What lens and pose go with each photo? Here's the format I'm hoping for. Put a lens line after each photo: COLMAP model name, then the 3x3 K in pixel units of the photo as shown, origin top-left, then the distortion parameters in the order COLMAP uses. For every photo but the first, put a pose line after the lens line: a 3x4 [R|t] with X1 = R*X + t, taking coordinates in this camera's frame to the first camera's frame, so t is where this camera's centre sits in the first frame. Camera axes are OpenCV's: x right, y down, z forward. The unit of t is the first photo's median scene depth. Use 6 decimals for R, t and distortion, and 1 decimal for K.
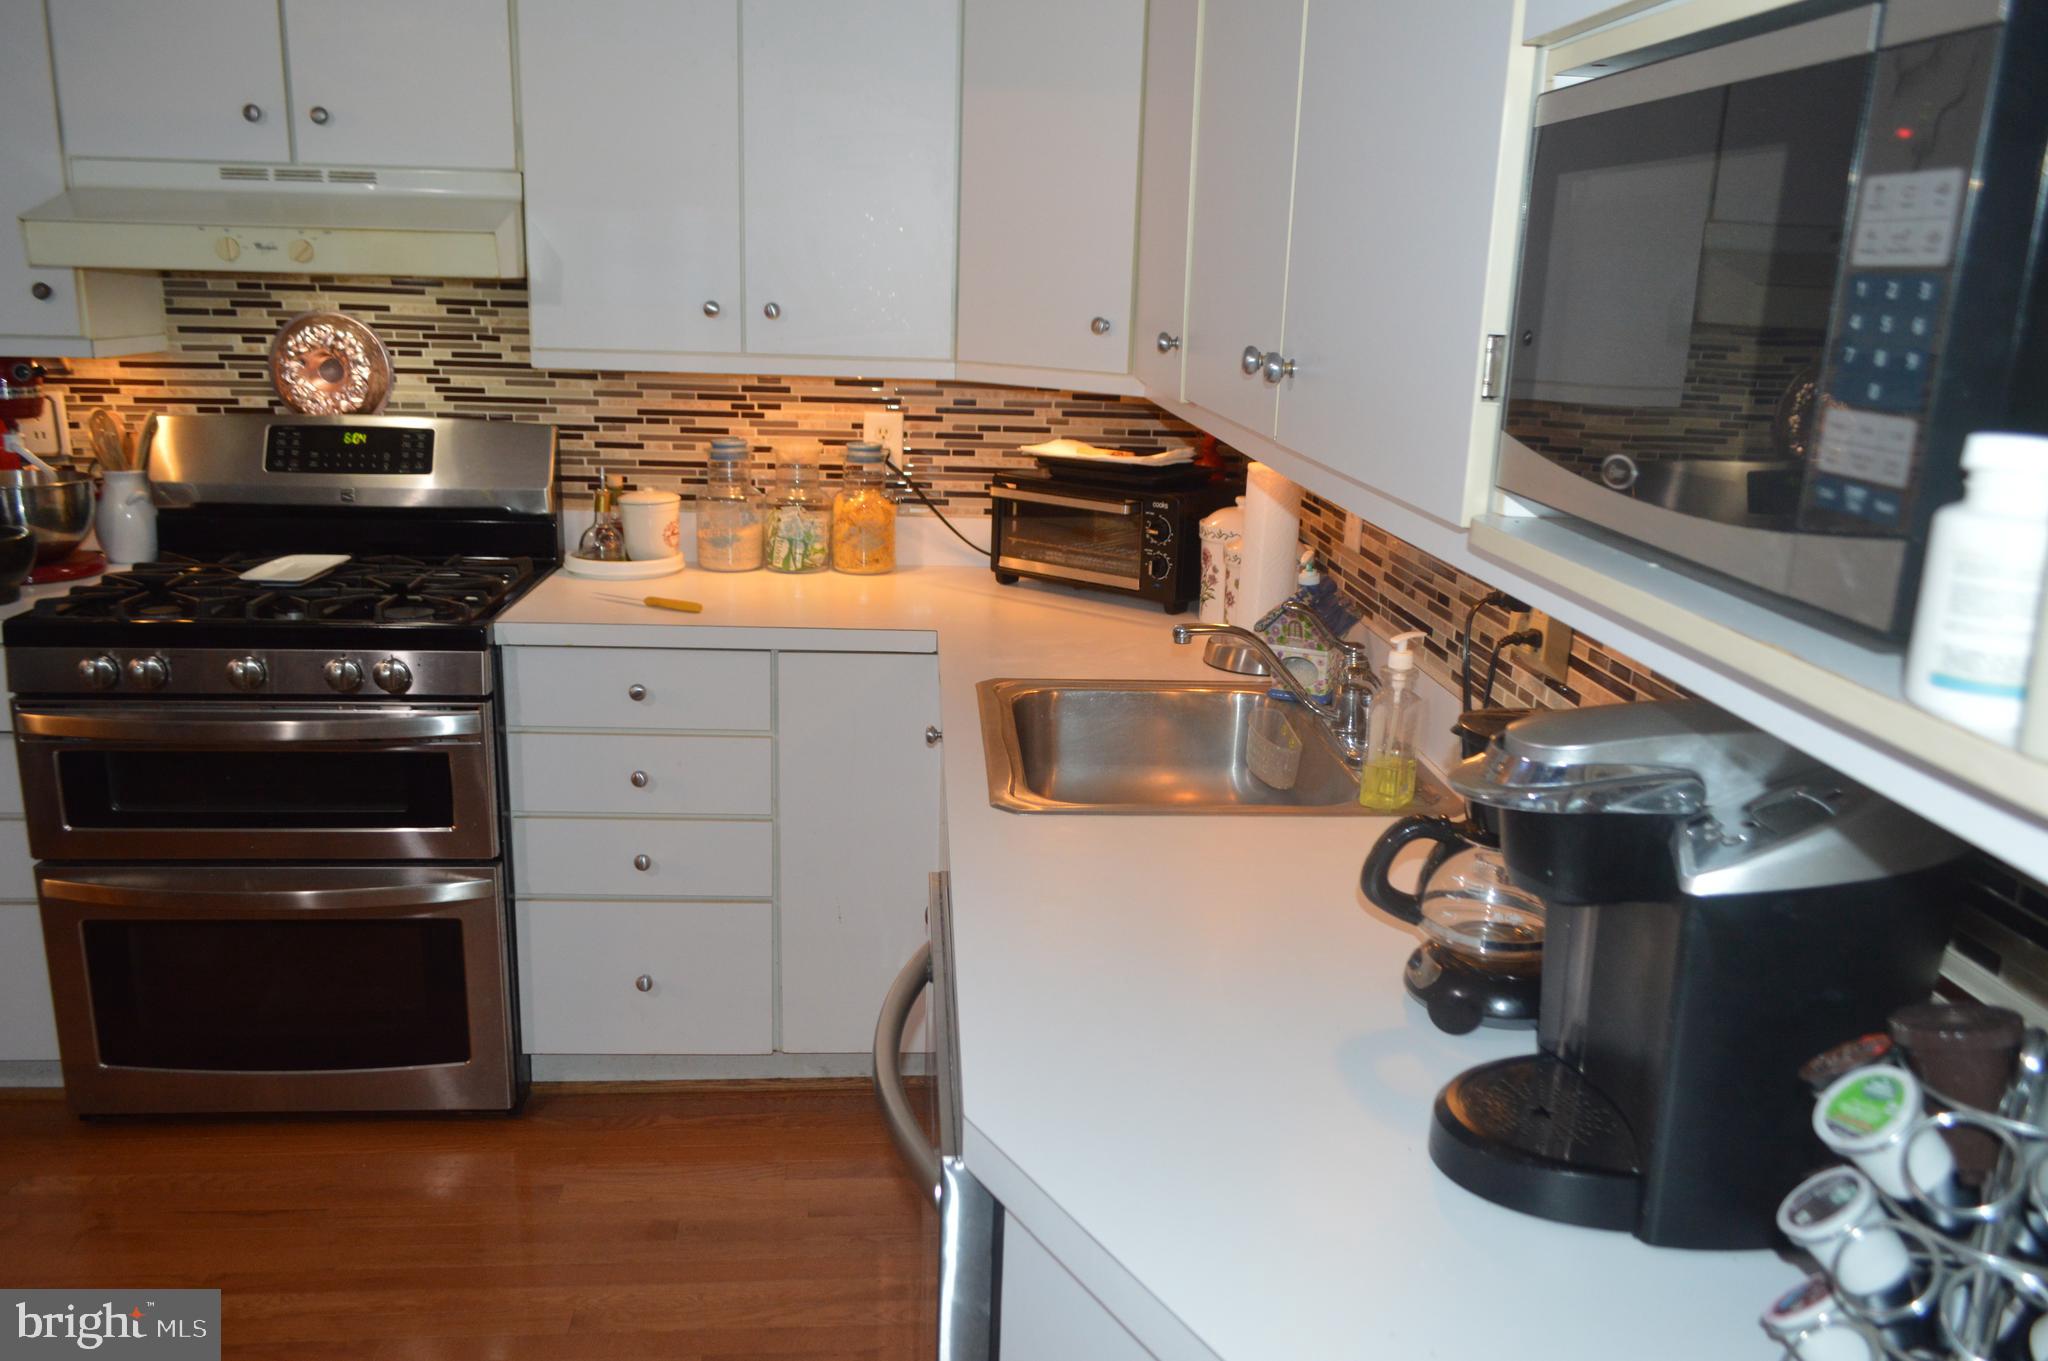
lens RADIAL K [[1609.9, 0, 1037.4], [0, 1609.9, 699.2], [0, 0, 1]] dist [-0.017976, 0.007304]
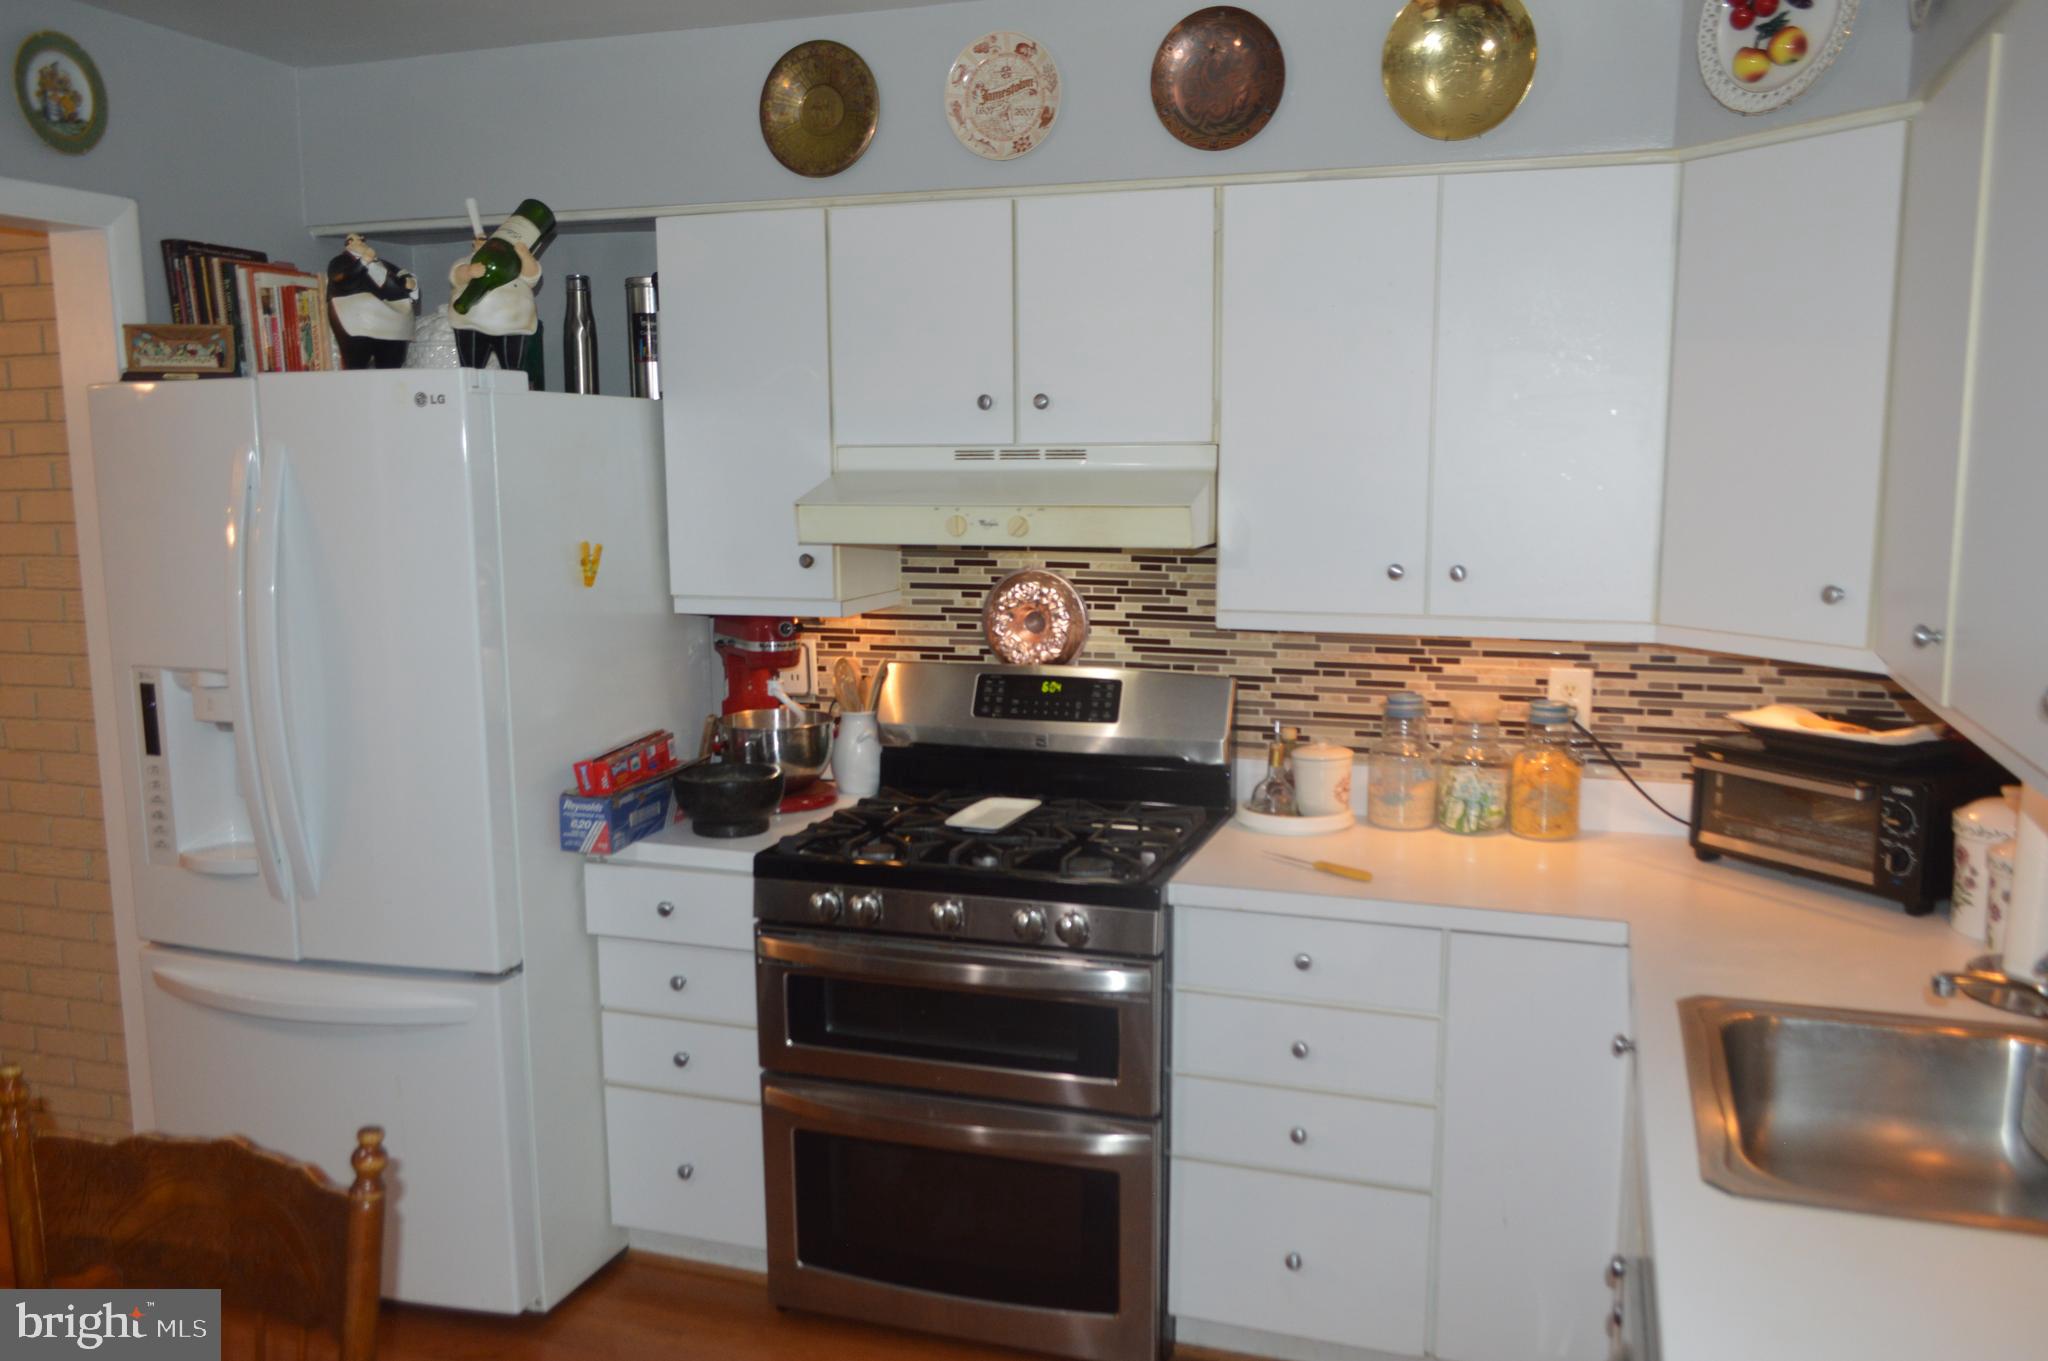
lens RADIAL K [[1609.9, 0, 1036.3], [0, 1609.9, 699.3], [0, 0, 1]] dist [-0.017976, 0.007304]
pose [[0.920622, 0.024504, -0.389686, -0.017445], [-0.066588, 0.993262, -0.094855, -0.052639], [0.384736, 0.113274, 0.916050, 0.016536]]
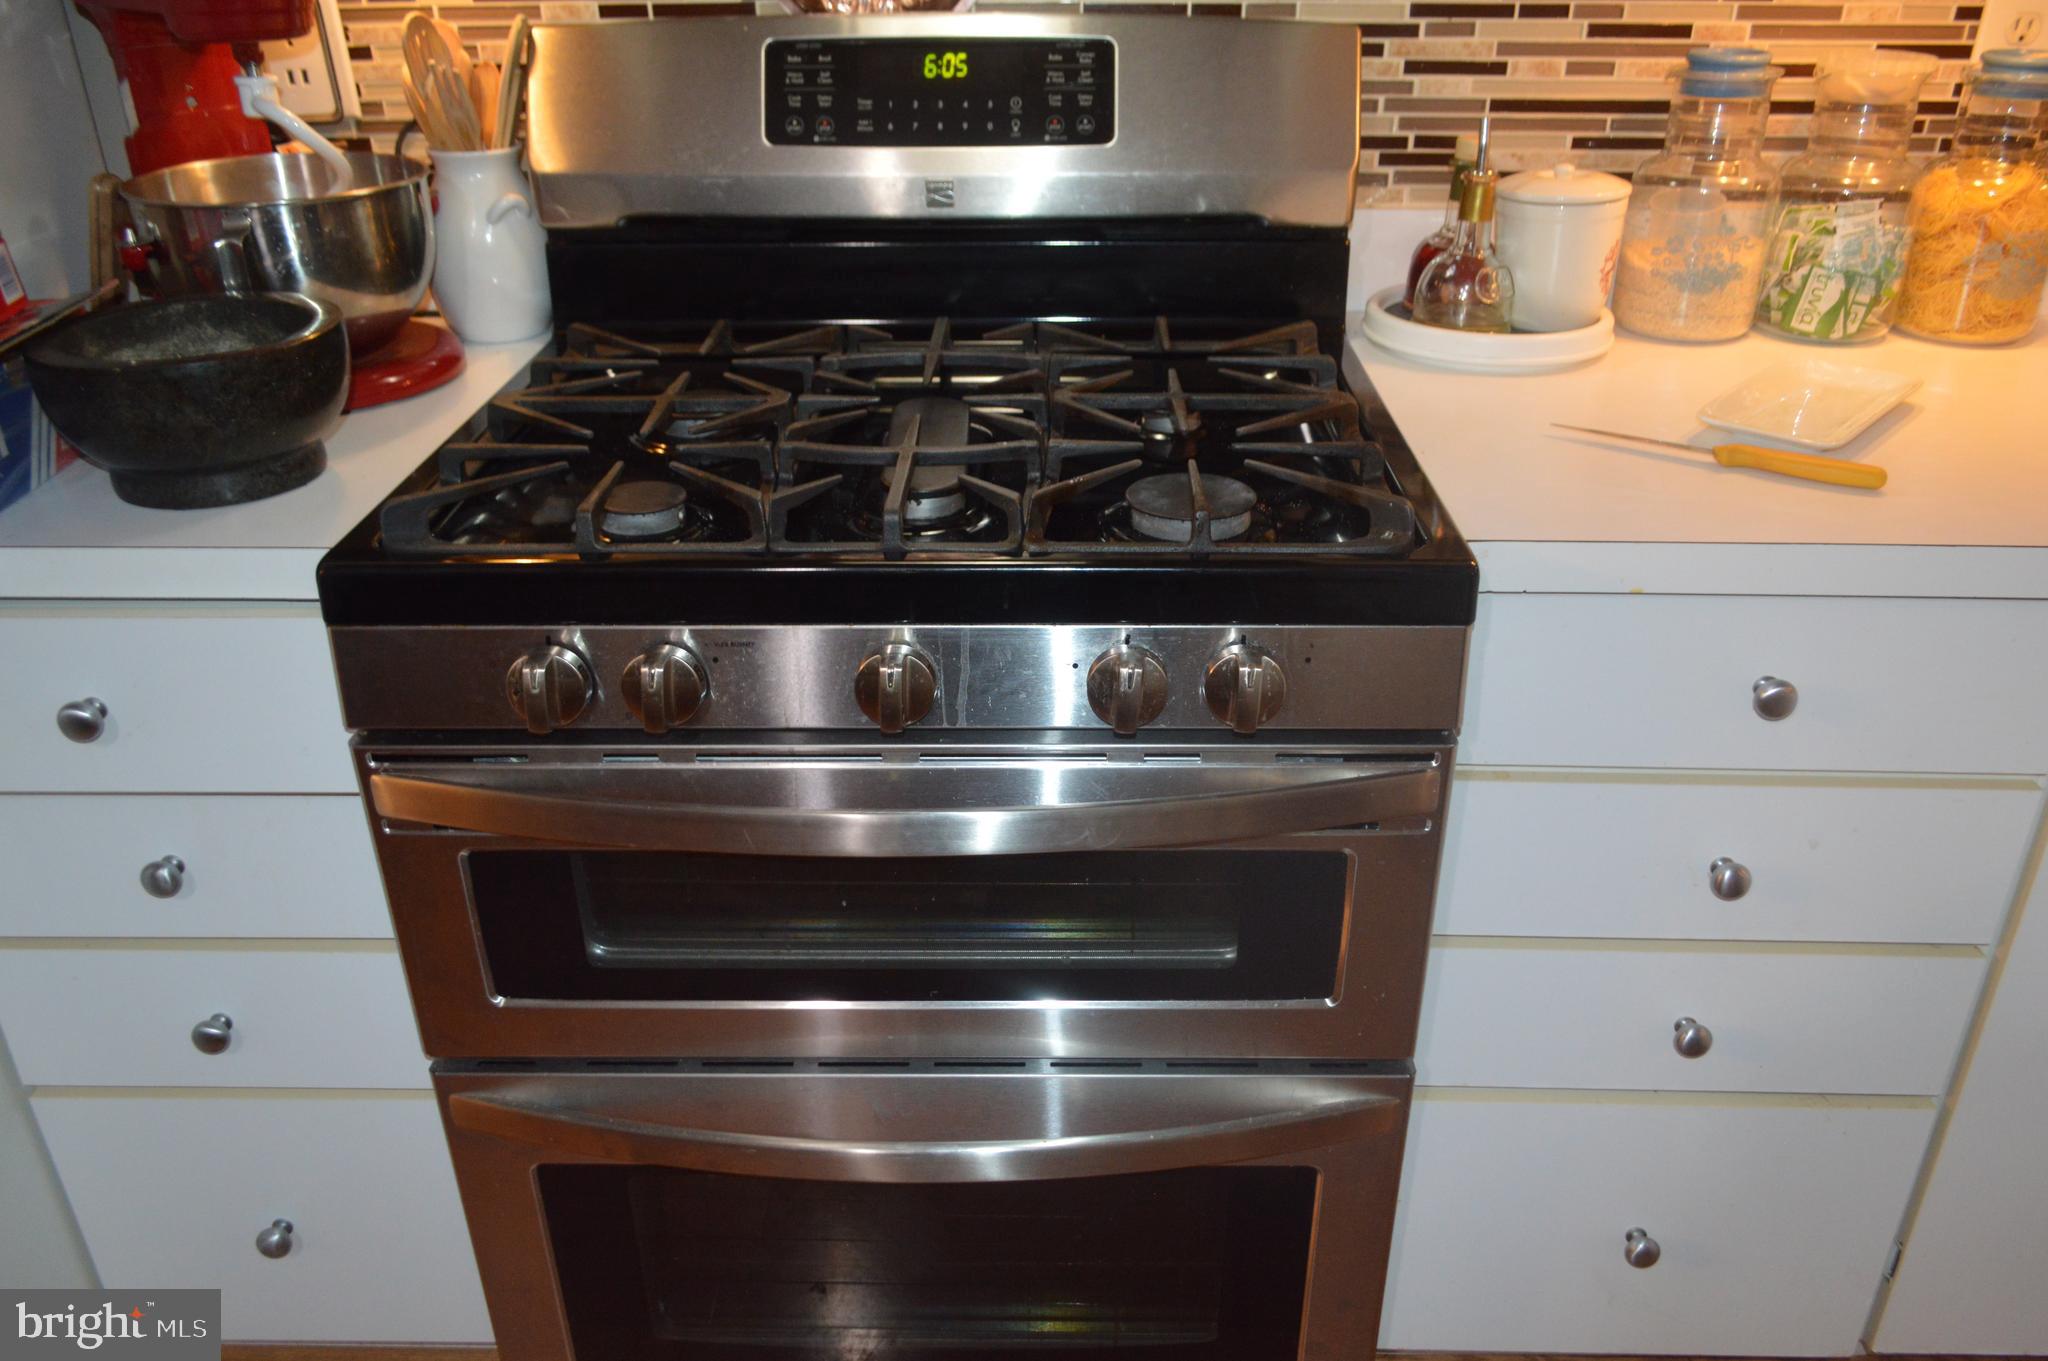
lens RADIAL K [[1609.9, 0, 1027.6], [0, 1609.9, 690.4], [0, 0, 1]] dist [-0.017976, 0.007304]
pose [[0.994703, 0.013216, -0.101934, -0.352877], [0.009452, 0.975737, 0.218743, -0.087510], [0.102352, -0.218548, 0.970444, 0.511485]]
